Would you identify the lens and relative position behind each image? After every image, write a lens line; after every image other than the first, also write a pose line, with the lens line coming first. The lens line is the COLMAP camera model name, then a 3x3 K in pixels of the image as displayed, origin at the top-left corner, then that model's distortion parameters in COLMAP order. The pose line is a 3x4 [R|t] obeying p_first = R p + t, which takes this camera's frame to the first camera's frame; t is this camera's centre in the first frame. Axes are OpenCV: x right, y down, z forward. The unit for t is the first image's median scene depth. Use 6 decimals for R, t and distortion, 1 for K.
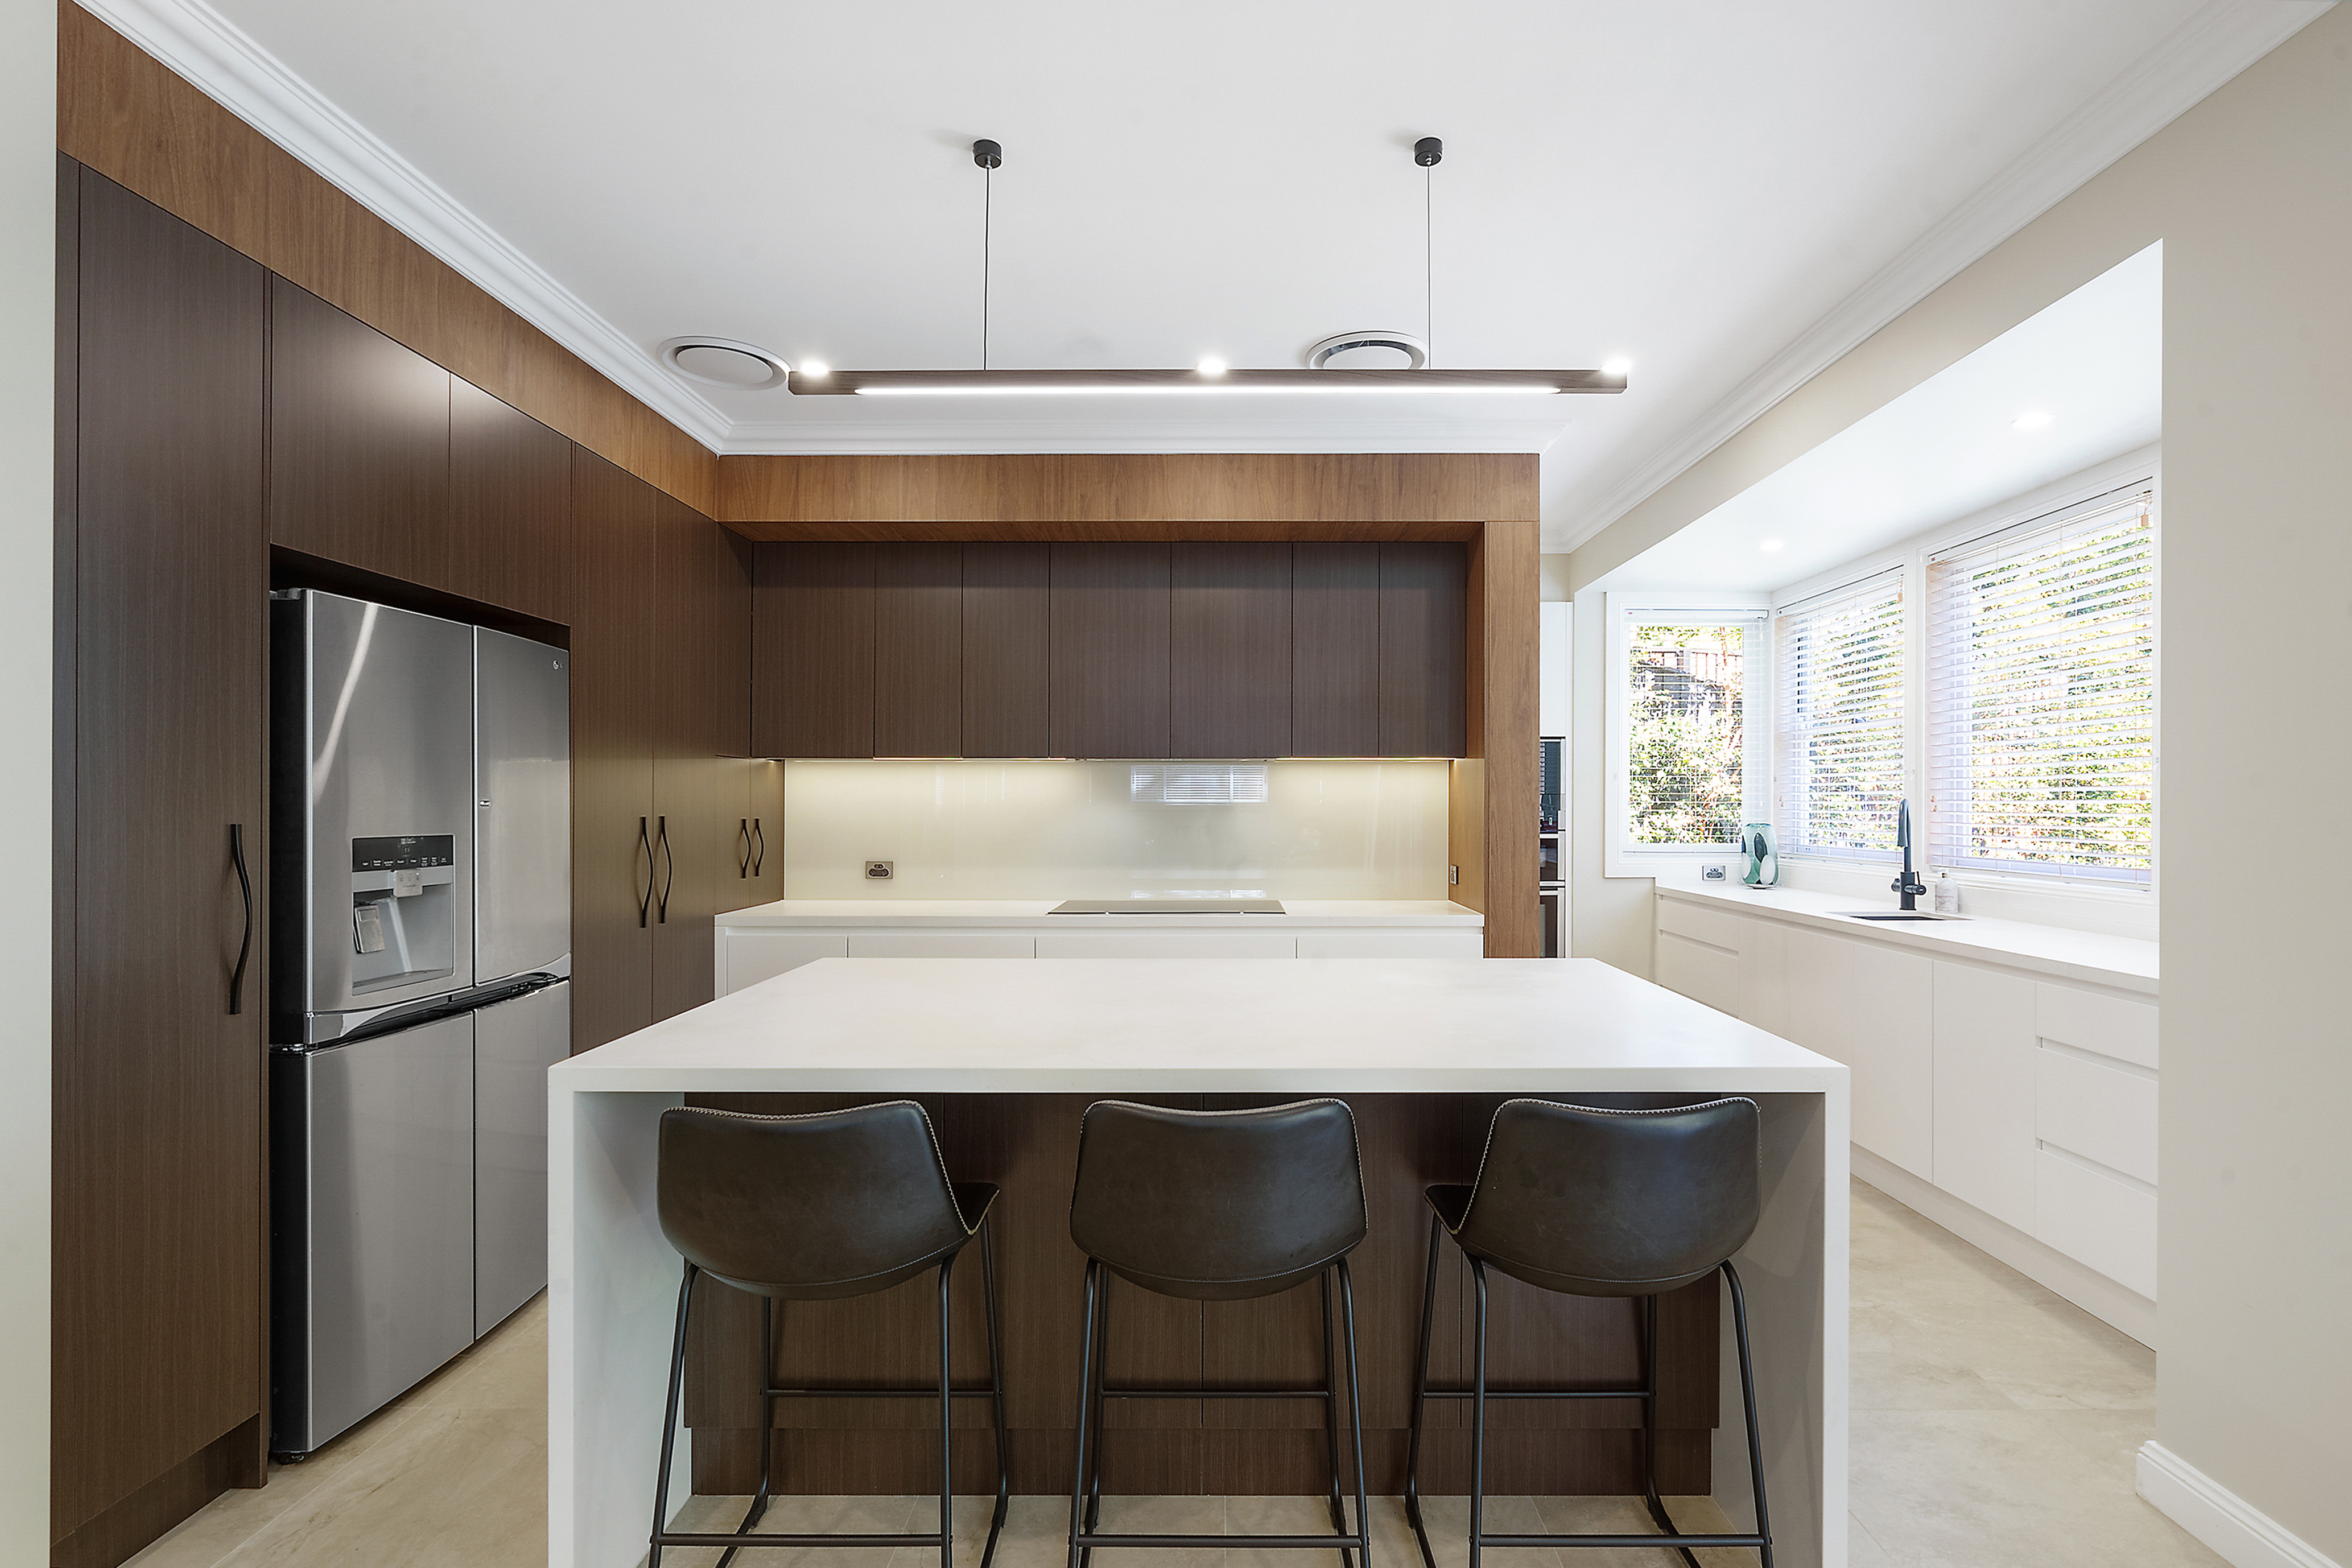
lens RADIAL K [[1068.8, 0, 1232.6], [0, 1068.8, 787.8], [0, 0, 1]] dist [-0.001052, -0.000171]
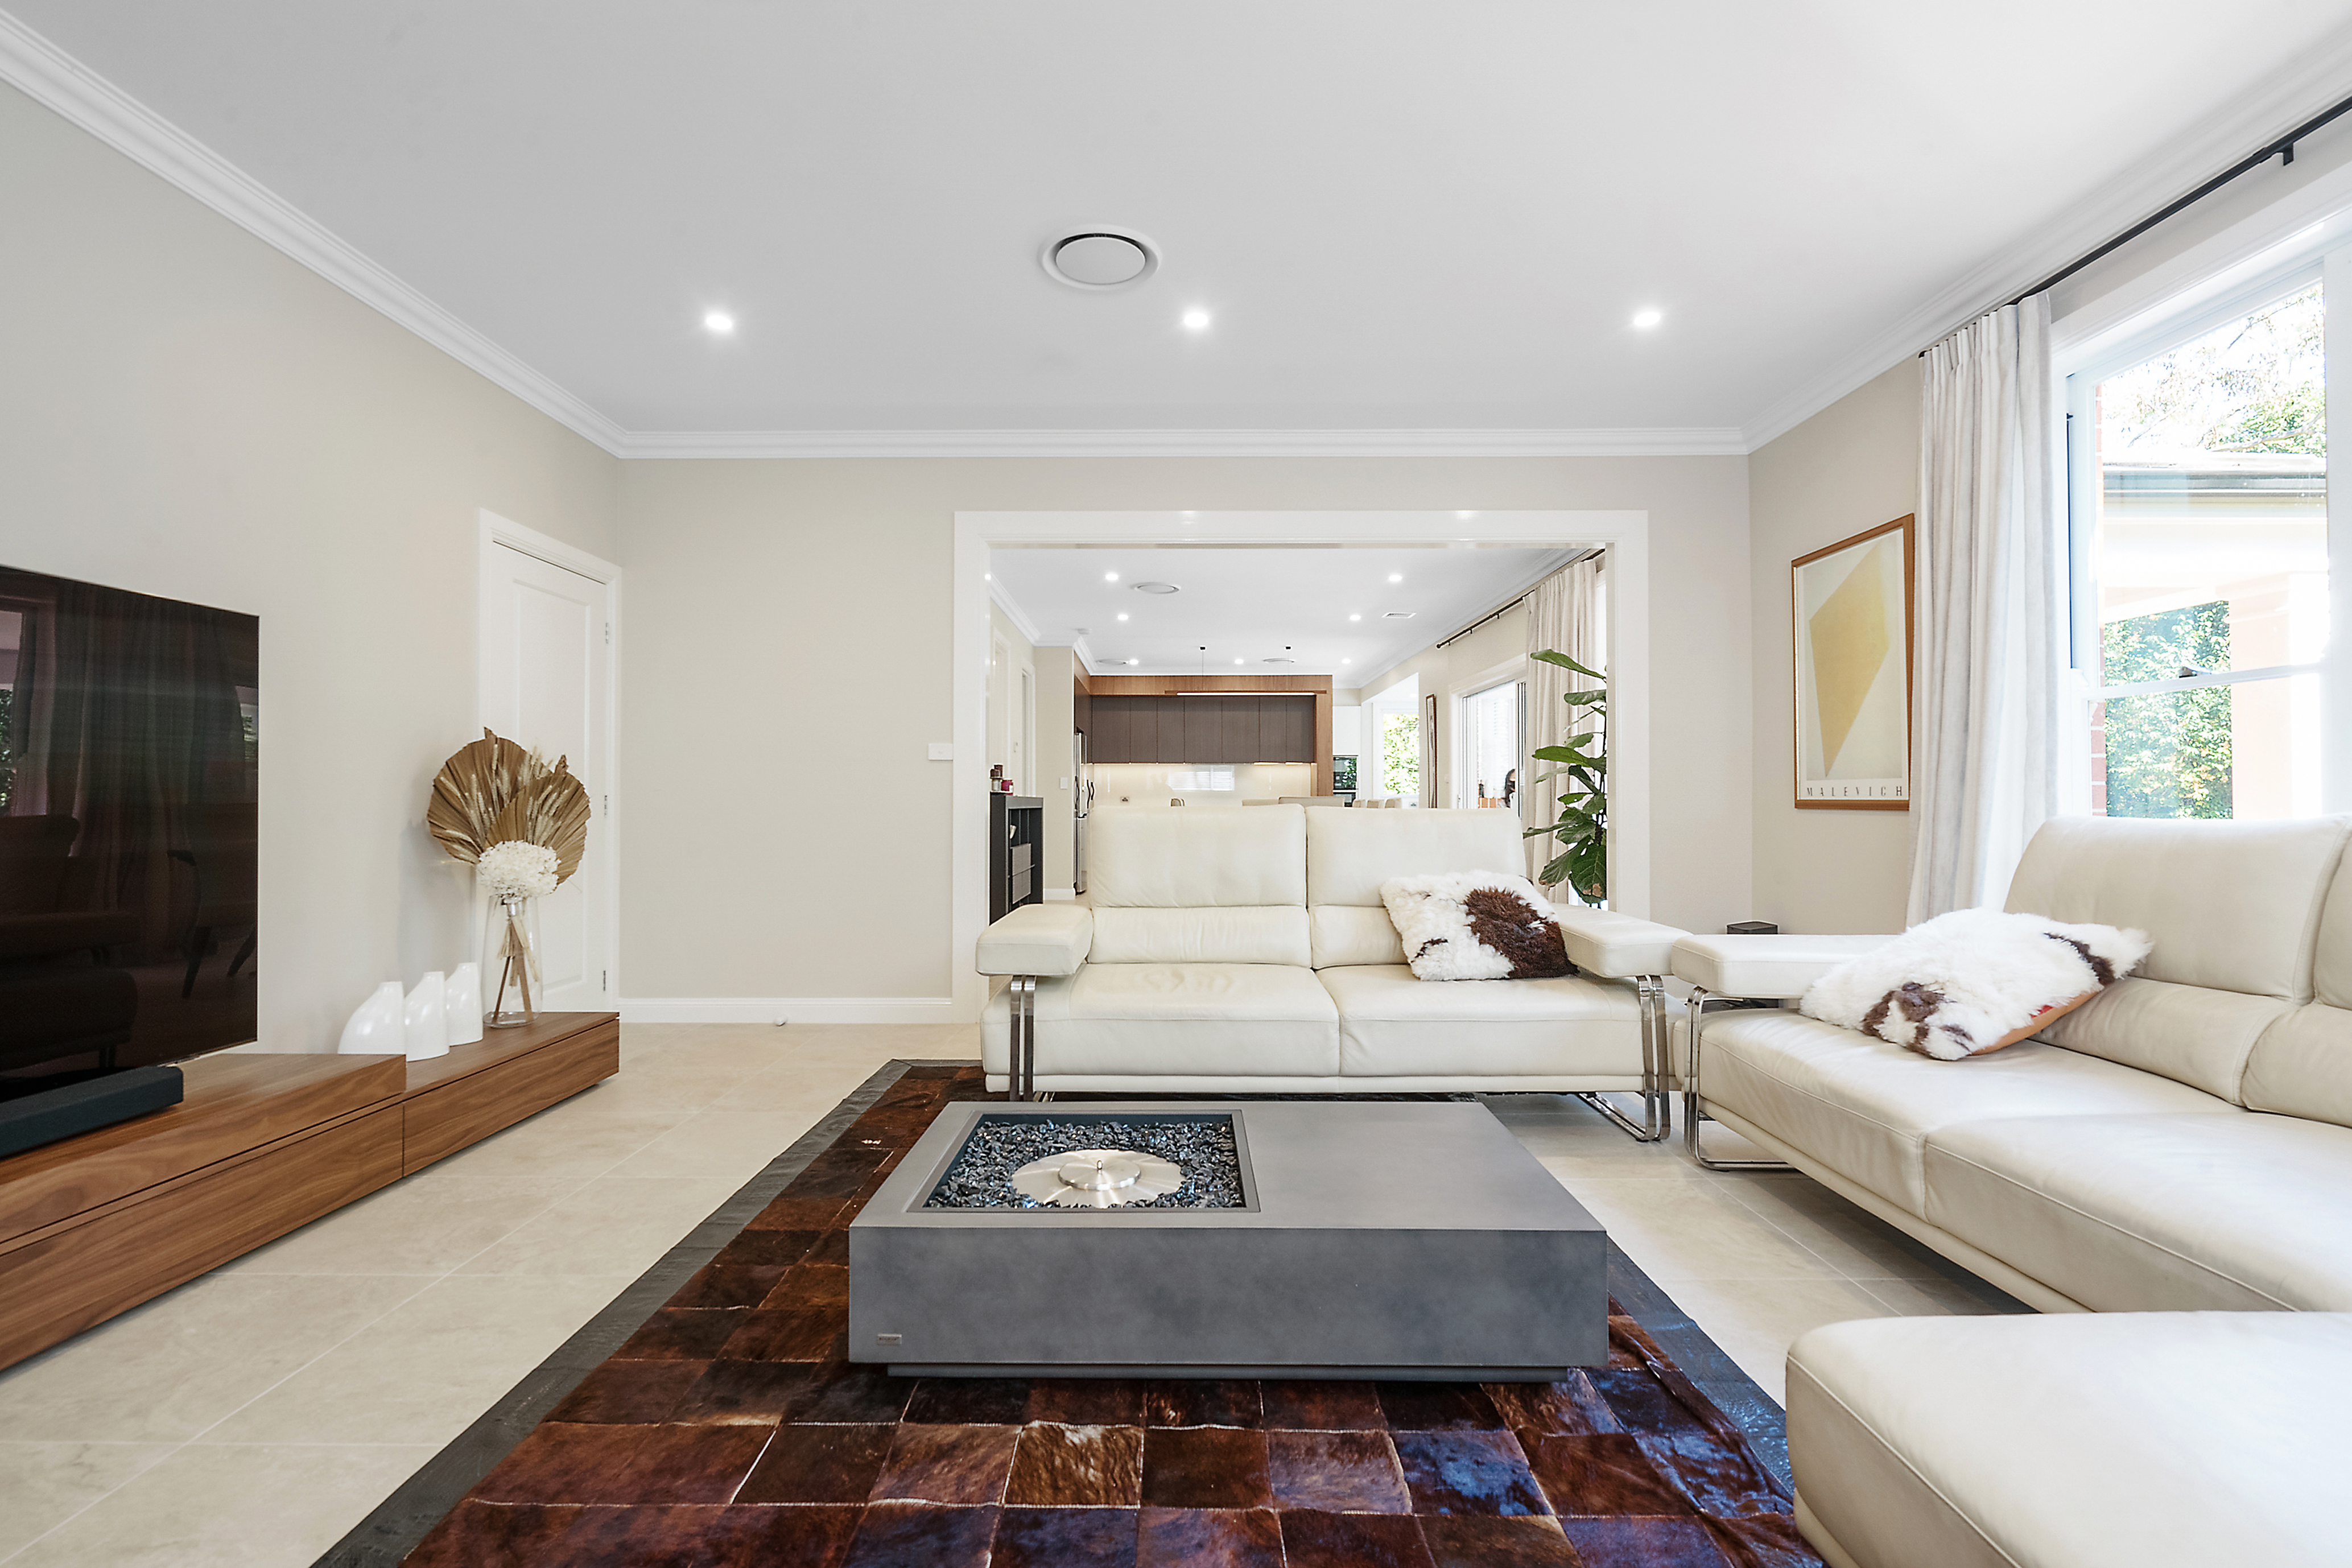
lens RADIAL K [[1068.8, 0, 1166.7], [0, 1068.8, 782.2], [0, 0, 1]] dist [-0.001052, -0.000171]
pose [[0.999855, -0.002330, -0.016882, -0.182966], [0.002299, 0.999996, -0.001875, 0.036828], [0.016887, 0.001836, 0.999856, -2.378597]]
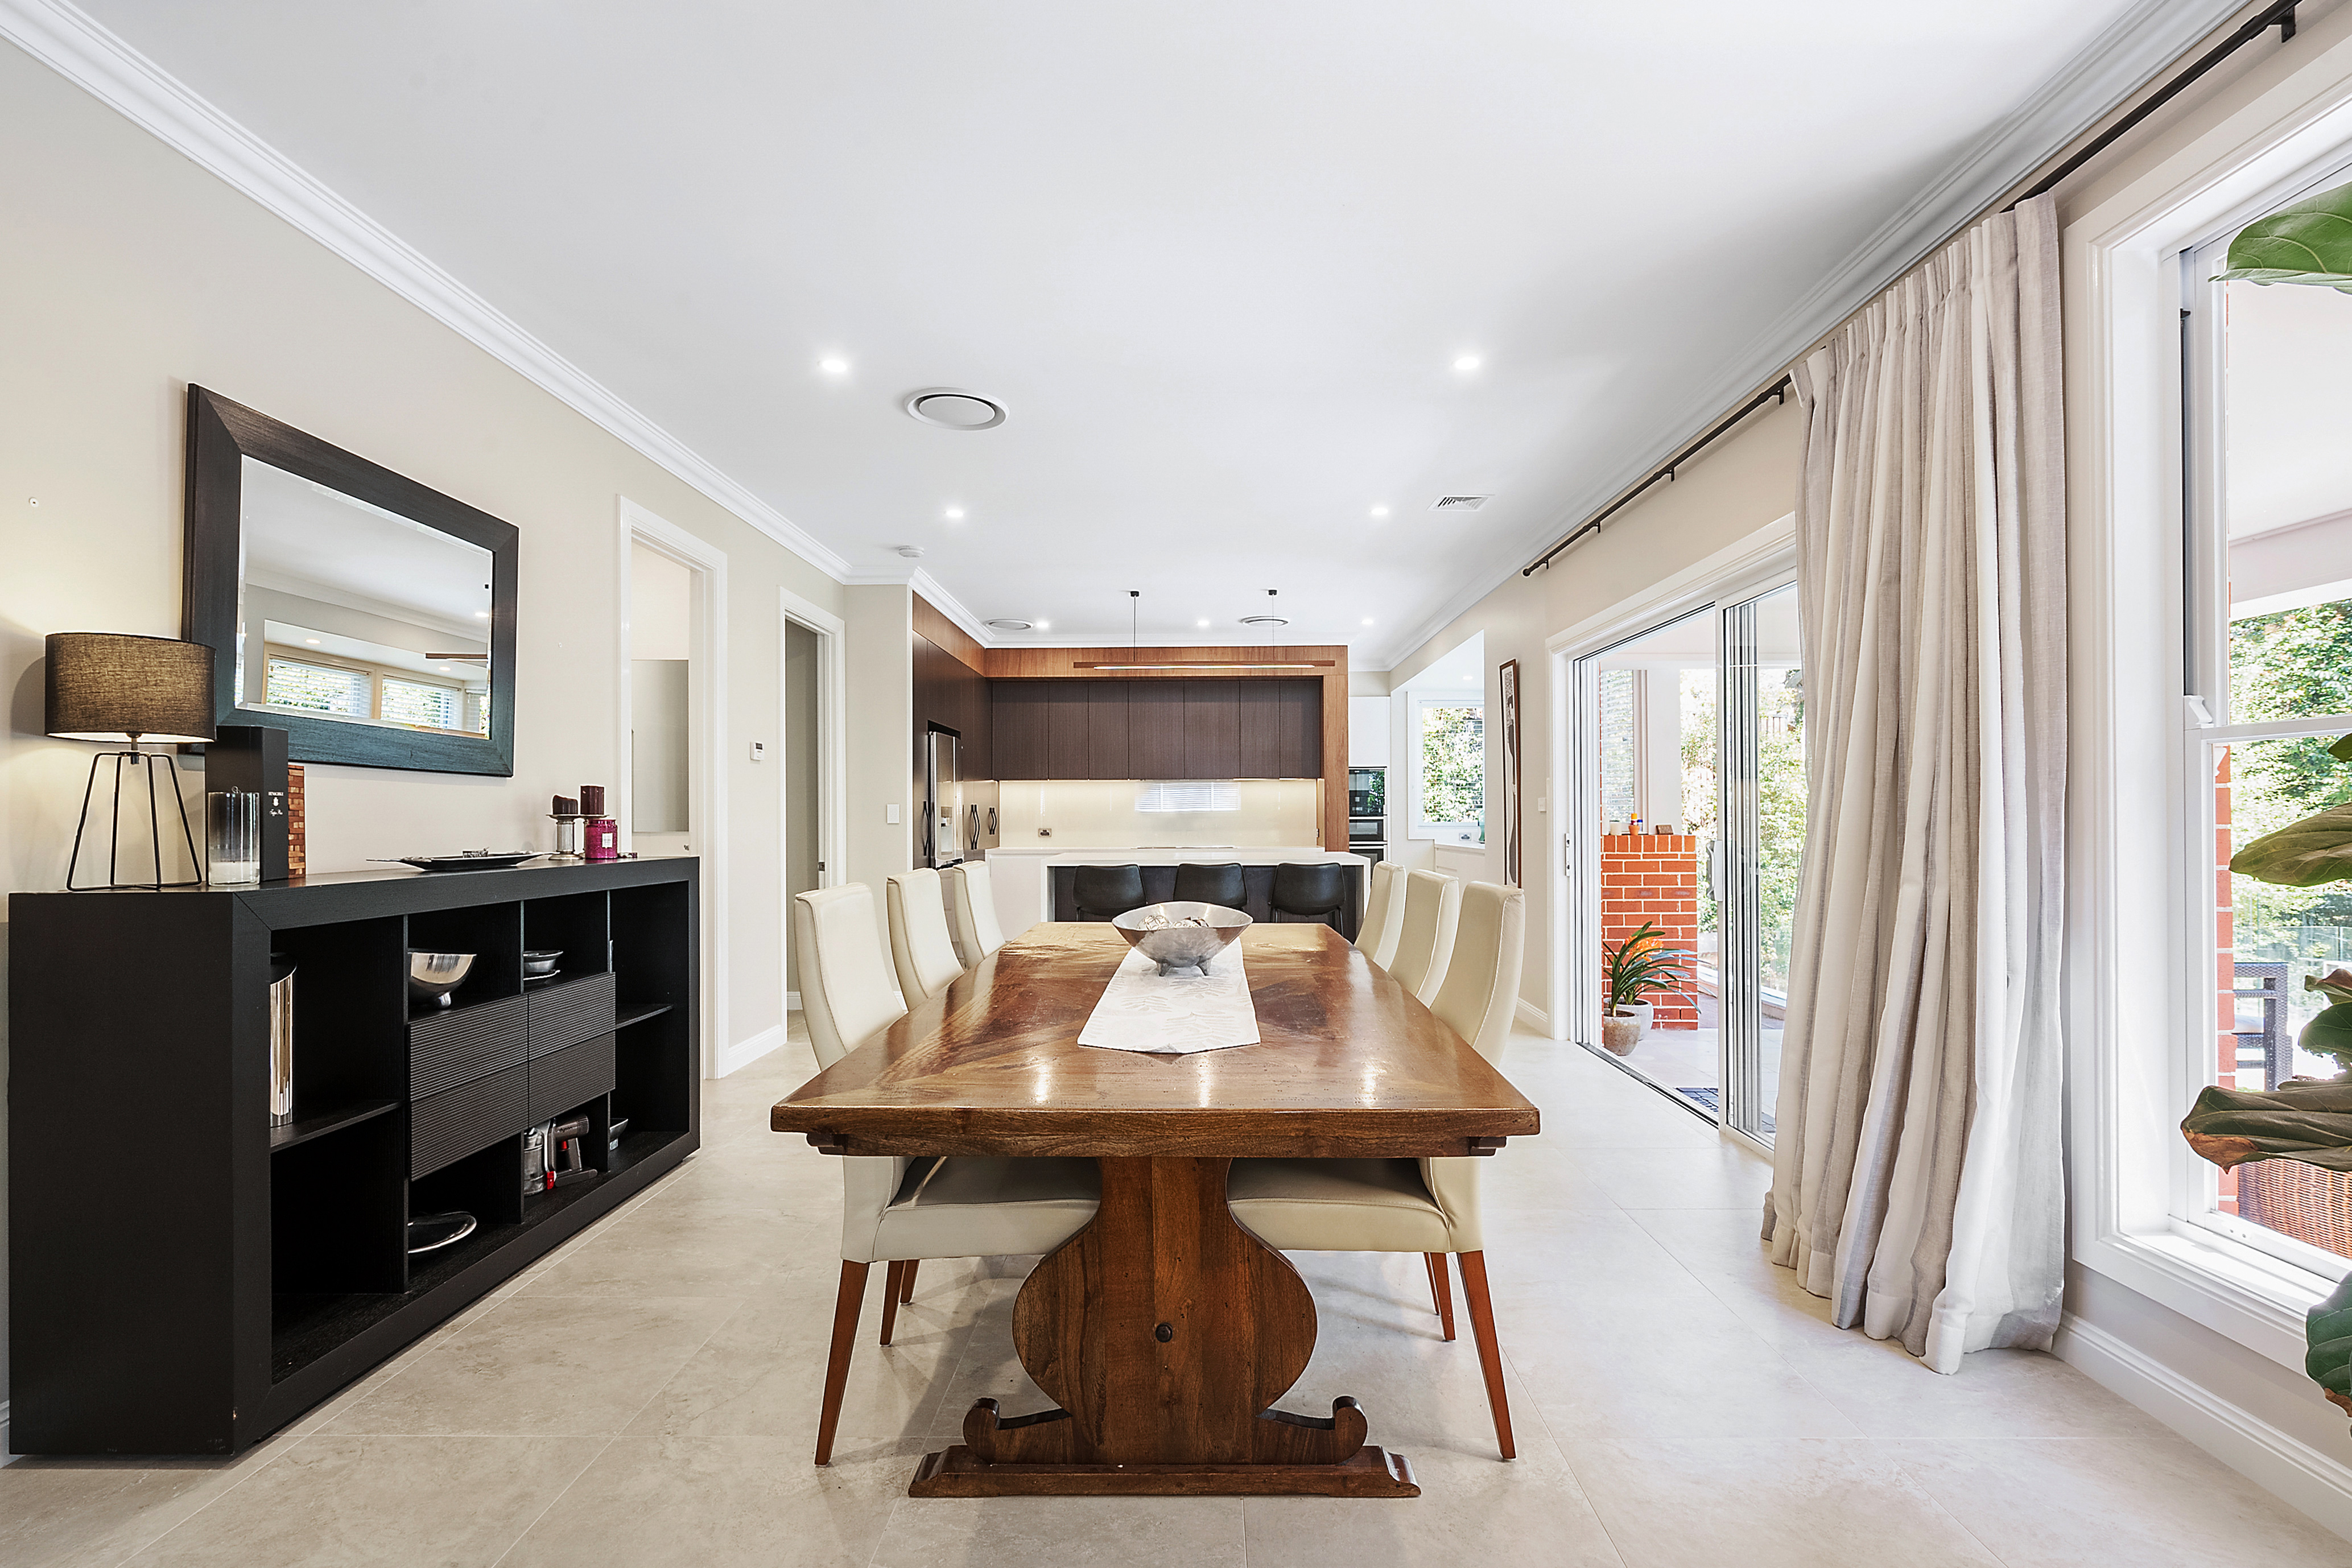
lens RADIAL K [[1068.8, 0, 1174.8], [0, 1068.8, 794.1], [0, 0, 1]] dist [-0.001052, -0.000171]
pose [[0.999316, -0.005820, -0.036527, 0.001523], [0.005621, 0.999969, -0.005555, 0.014865], [0.036558, 0.005346, 0.999317, -1.250890]]
